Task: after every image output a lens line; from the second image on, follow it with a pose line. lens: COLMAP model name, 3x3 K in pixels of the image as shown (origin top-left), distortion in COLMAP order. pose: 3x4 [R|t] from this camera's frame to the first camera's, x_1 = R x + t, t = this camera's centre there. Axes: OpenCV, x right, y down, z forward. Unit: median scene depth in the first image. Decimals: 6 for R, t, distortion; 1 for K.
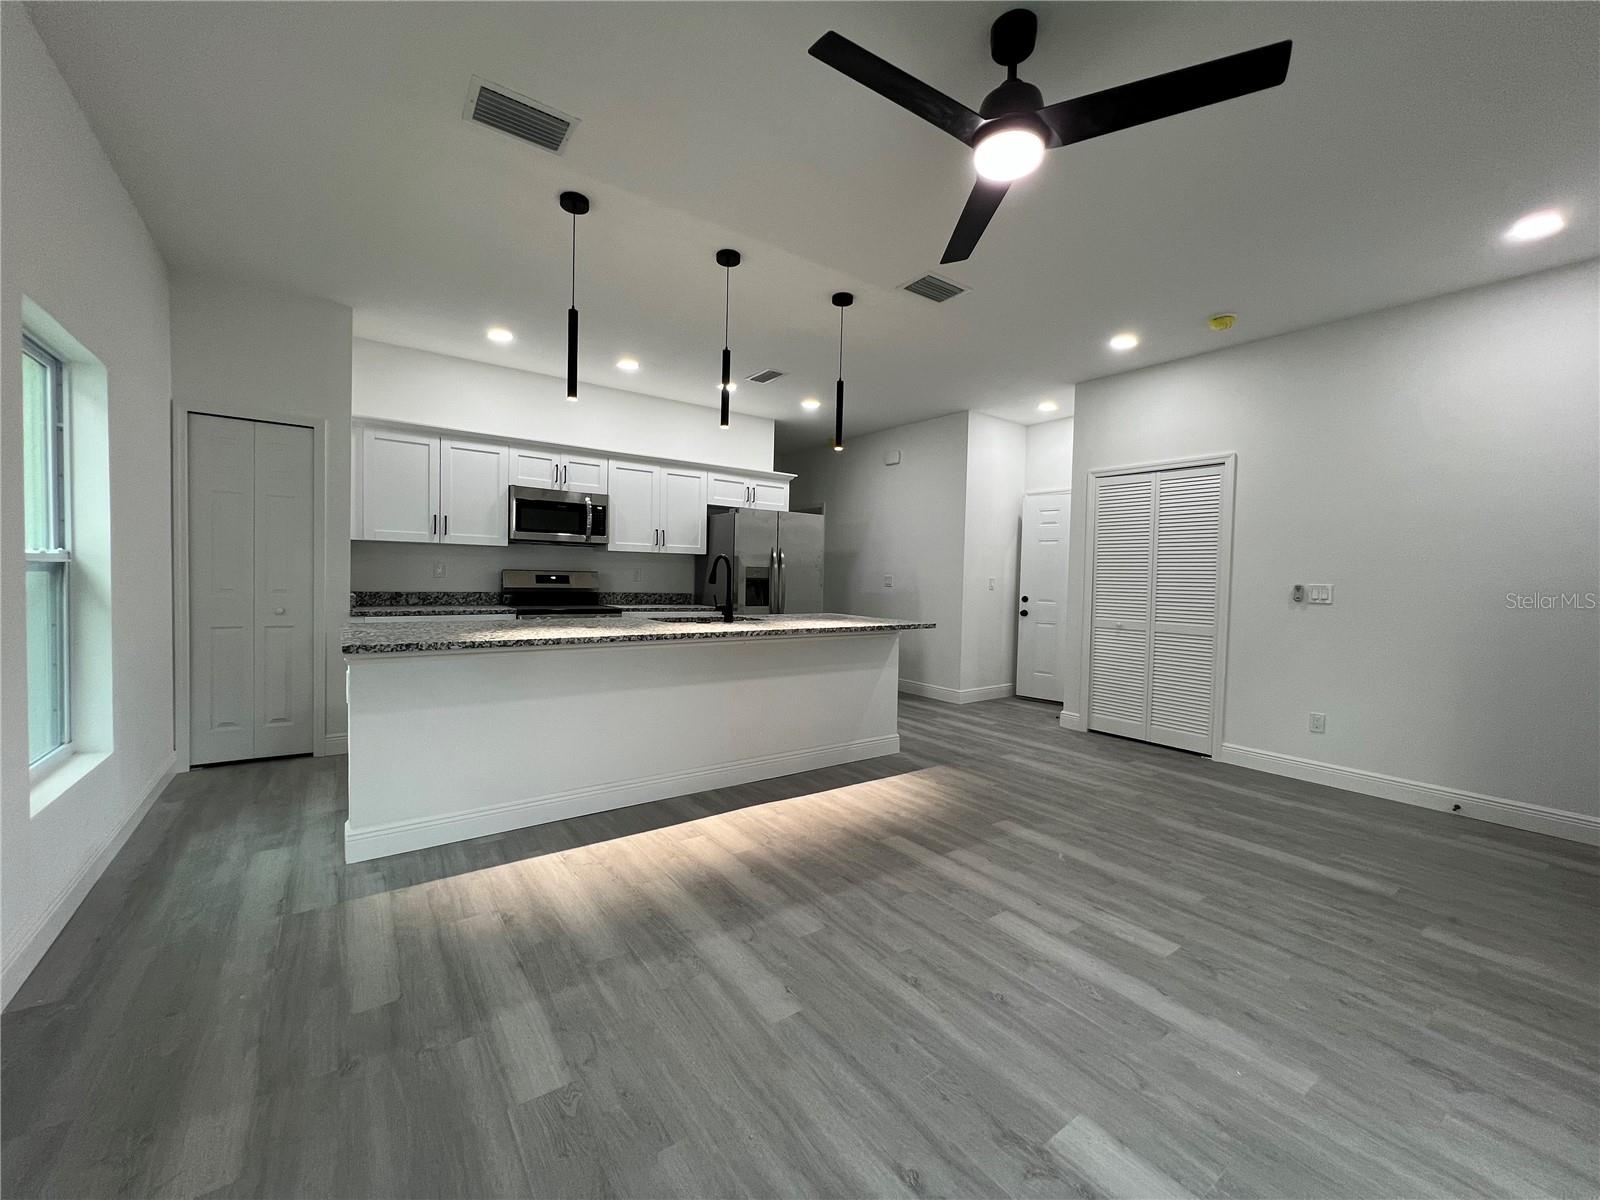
lens RADIAL K [[638.3, 0, 793.8], [0, 638.3, 600.7], [0, 0, 1]] dist [-0.002306, 0.000822]
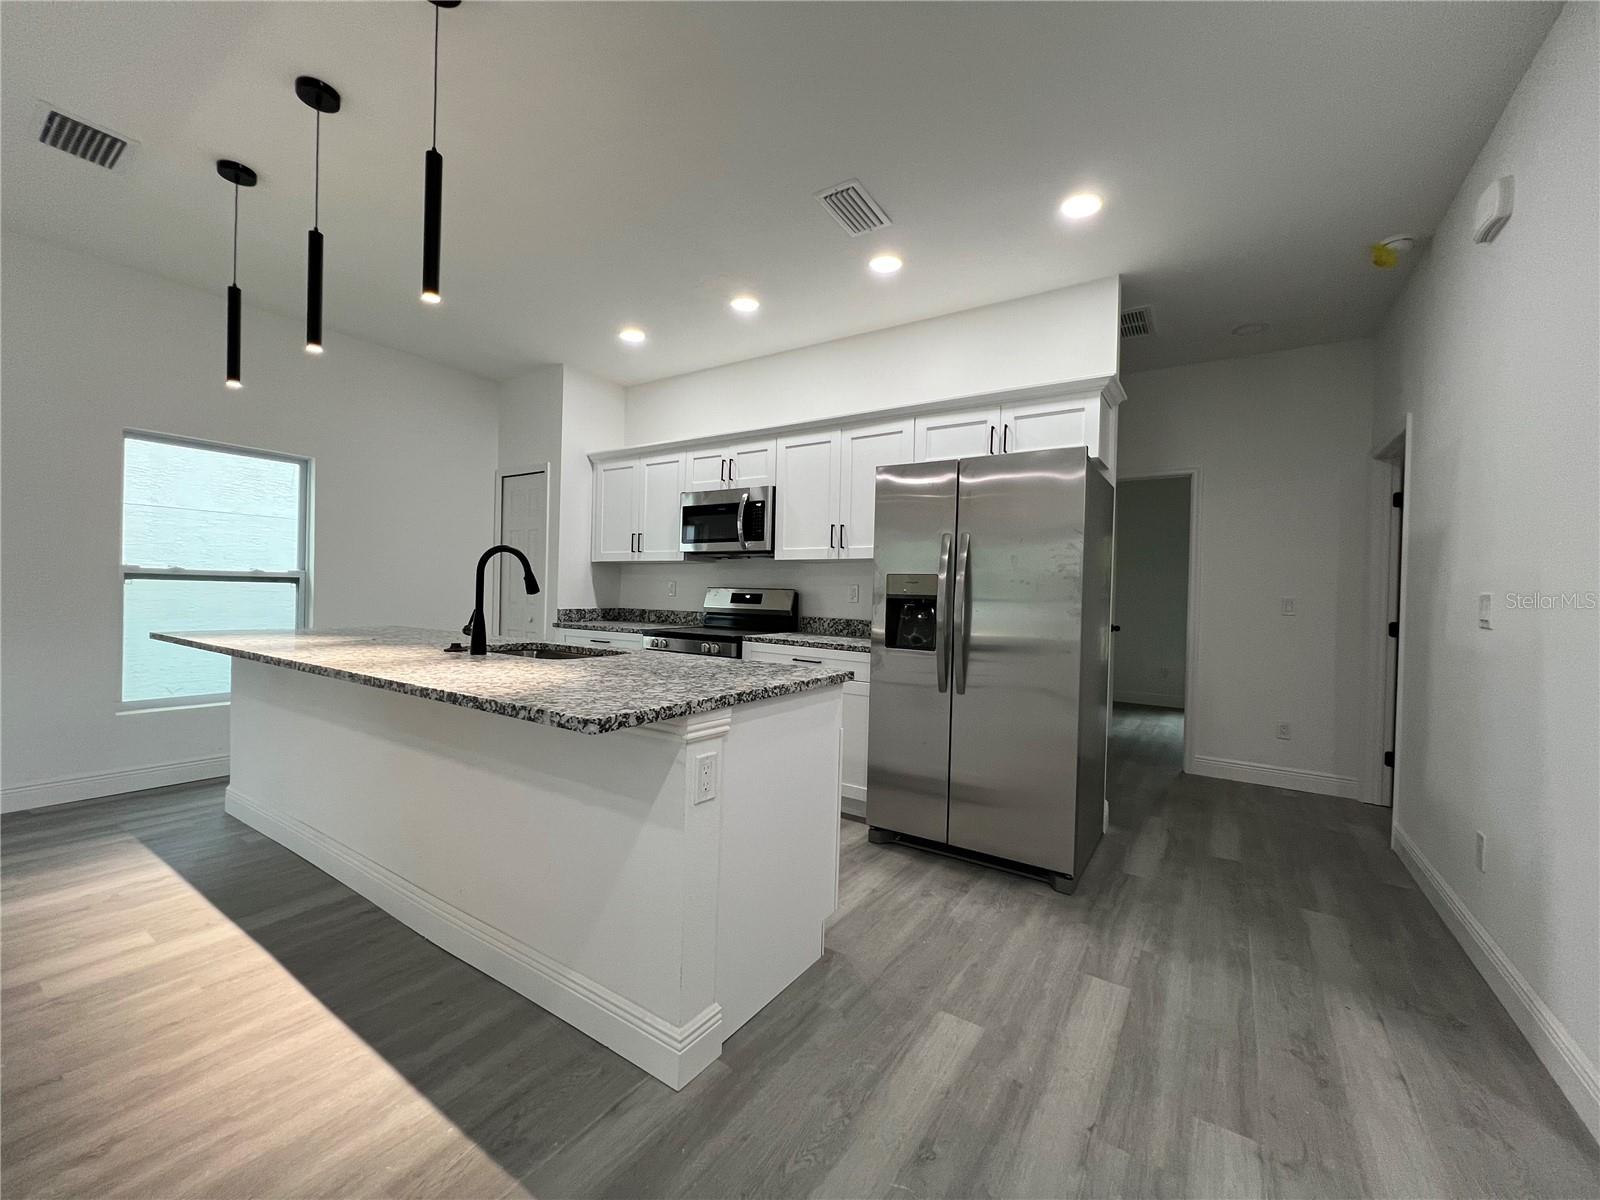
lens RADIAL K [[638.3, 0, 795.3], [0, 638.3, 599.8], [0, 0, 1]] dist [-0.002306, 0.000822]
pose [[0.350428, -0.005792, -0.936572, 0.617185], [-0.053660, 0.998214, -0.026251, -0.019649], [0.935051, 0.059455, 0.349492, 1.128861]]
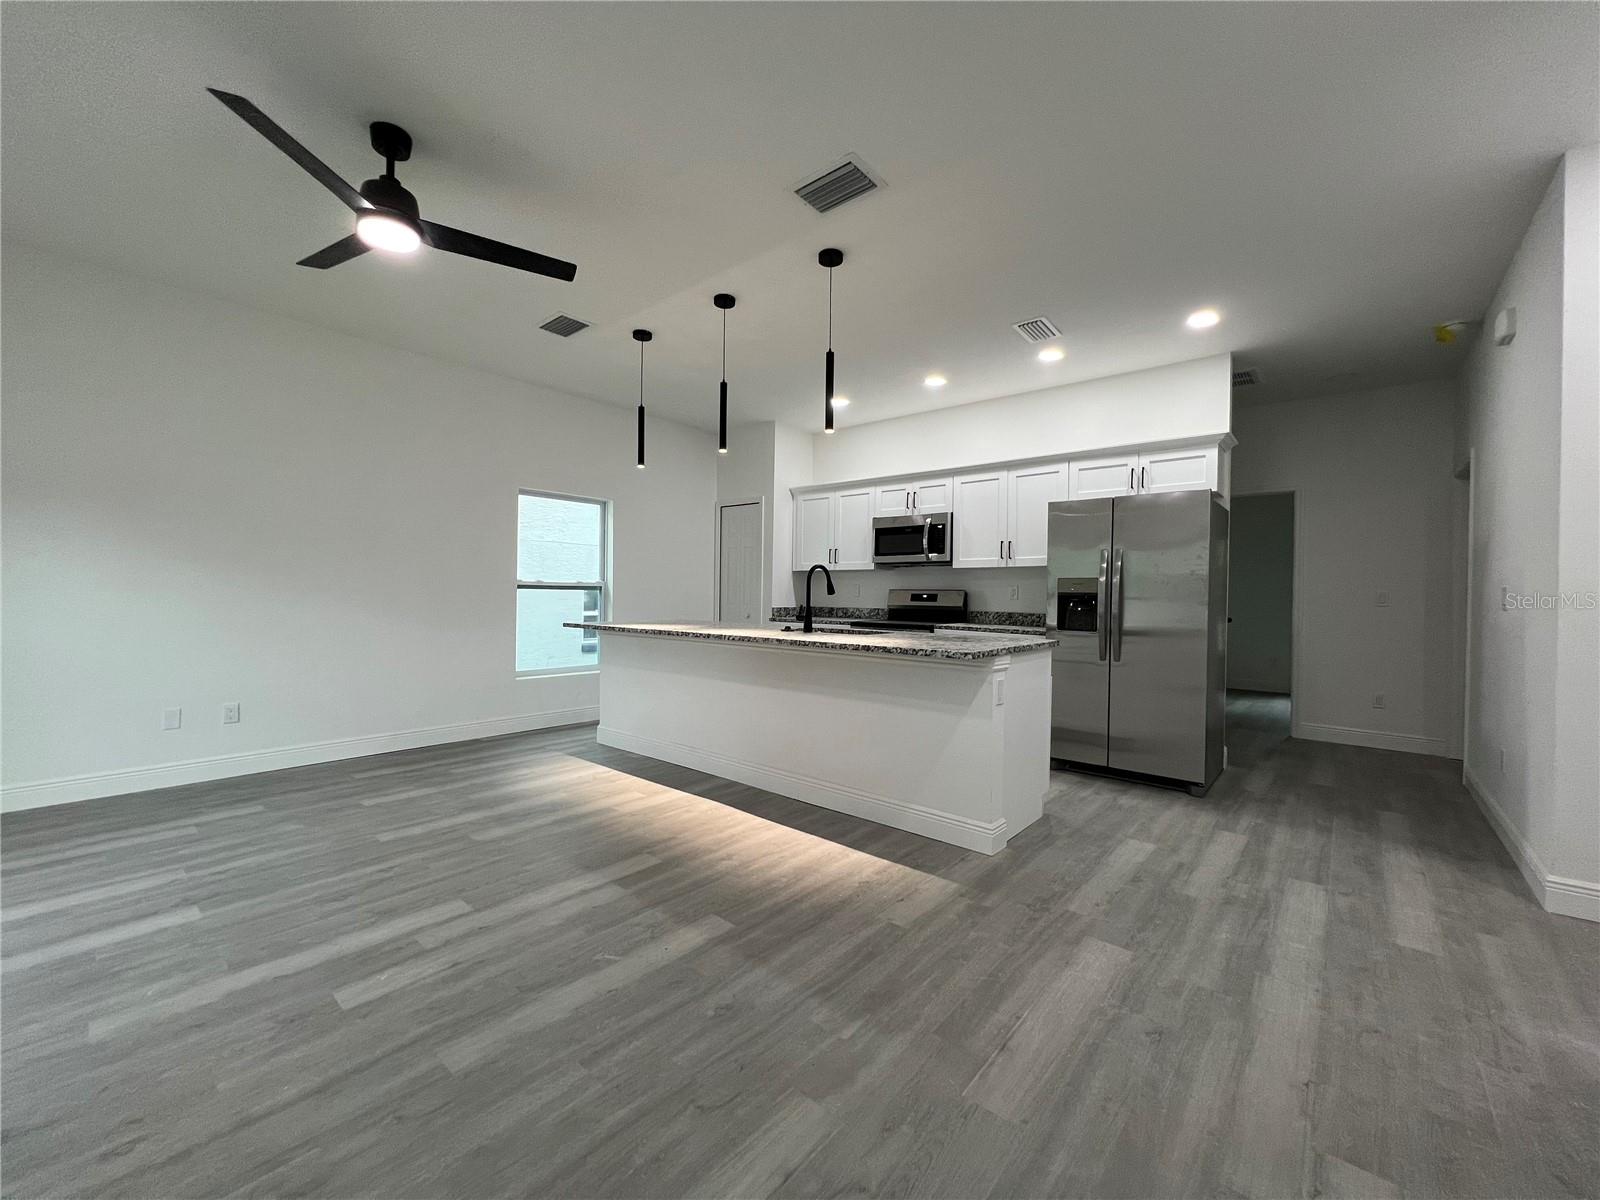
lens RADIAL K [[638.3, 0, 797.5], [0, 638.3, 599.5], [0, 0, 1]] dist [-0.002306, 0.000822]
pose [[0.235952, -0.013168, -0.971675, 0.906579], [-0.046151, 0.998628, -0.024741, 0.008836], [0.970668, 0.050682, 0.235021, 0.791953]]
